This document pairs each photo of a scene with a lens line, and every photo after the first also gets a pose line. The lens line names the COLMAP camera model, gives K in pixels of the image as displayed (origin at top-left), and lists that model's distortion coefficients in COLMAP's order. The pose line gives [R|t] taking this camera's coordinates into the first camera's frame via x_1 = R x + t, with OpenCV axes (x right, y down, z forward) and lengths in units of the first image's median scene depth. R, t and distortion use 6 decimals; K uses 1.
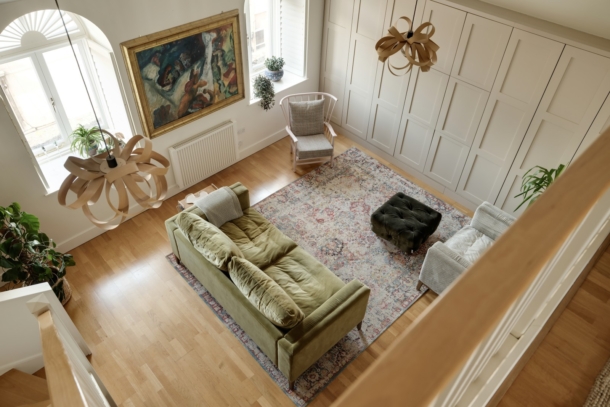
lens RADIAL K [[433.4, 0, 294.7], [0, 433.4, 205.0], [0, 0, 1]] dist [-0.005803, -0.000371]
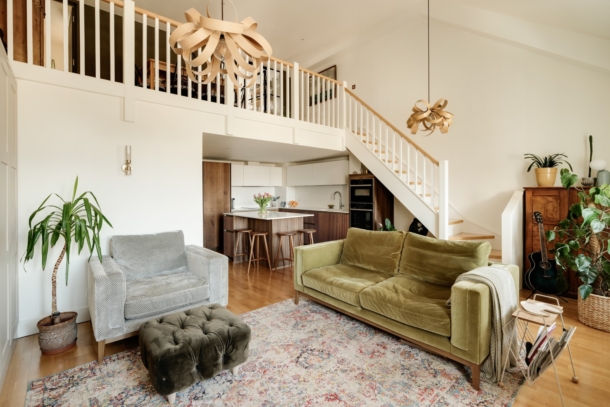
lens RADIAL K [[288.1, 0, 318.4], [0, 288.1, 194.8], [0, 0, 1]] dist [-0.005596, 0.001173]
pose [[-0.999865, -0.010836, -0.012322, 0.087307], [-0.016356, 0.718711, 0.695116, -0.394051], [0.001324, 0.695224, -0.718792, 1.145710]]
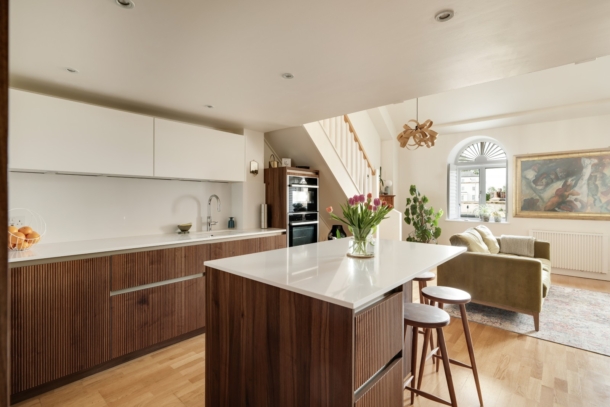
lens RADIAL K [[288.1, 0, 305.0], [0, 288.1, 200.1], [0, 0, 1]] dist [-0.005596, 0.001173]
pose [[0.100991, -0.008693, -0.994849, 0.624635], [-0.684575, 0.724988, -0.075829, 0.405446], [0.721913, 0.688707, 0.067266, 0.323136]]
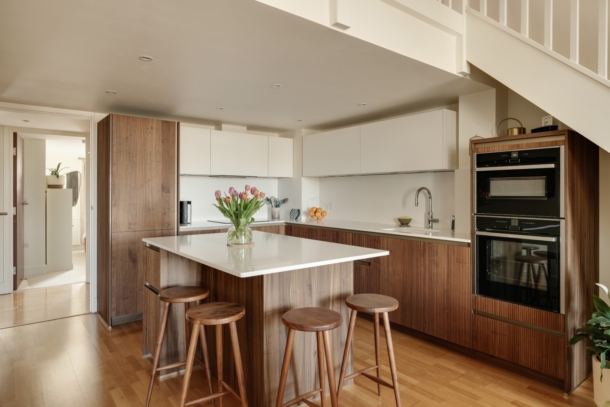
lens RADIAL K [[374.2, 0, 305.3], [0, 374.2, 190.9], [0, 0, 1]] dist [-0.020595, 0.001560]
pose [[-0.997226, -0.019438, 0.071853, 0.158115], [0.034810, 0.731455, 0.681000, 0.001511], [-0.065795, 0.681612, -0.728750, 0.748451]]
